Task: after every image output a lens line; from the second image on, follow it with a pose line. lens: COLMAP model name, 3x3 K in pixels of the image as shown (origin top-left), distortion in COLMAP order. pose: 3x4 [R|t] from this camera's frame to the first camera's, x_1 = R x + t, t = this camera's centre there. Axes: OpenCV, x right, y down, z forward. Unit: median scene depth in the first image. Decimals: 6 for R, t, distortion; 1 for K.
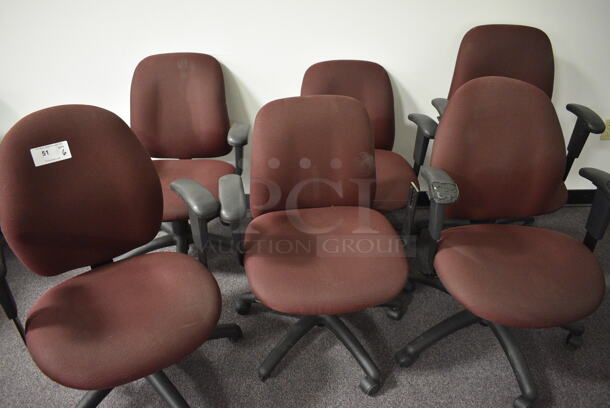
lens RADIAL K [[482.0, 0, 305.0], [0, 482.0, 204.0], [0, 0, 1]] dist [-0.086907, 0.002506]
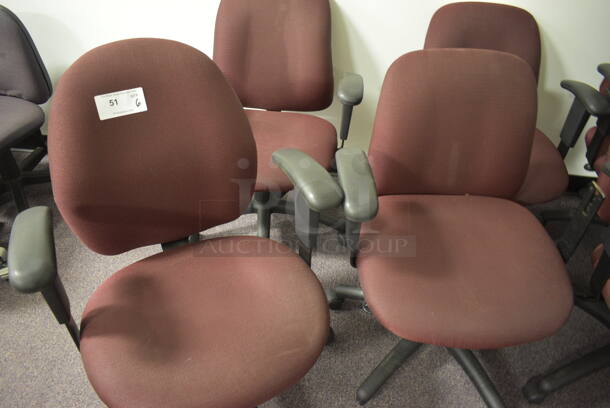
lens RADIAL K [[482.0, 0, 305.0], [0, 482.0, 204.0], [0, 0, 1]] dist [-0.086907, 0.002506]
pose [[0.989948, 0.099969, -0.100050, -0.130106], [-0.087170, 0.988319, 0.125010, -0.057131], [0.111378, -0.115032, 0.987098, 0.219490]]
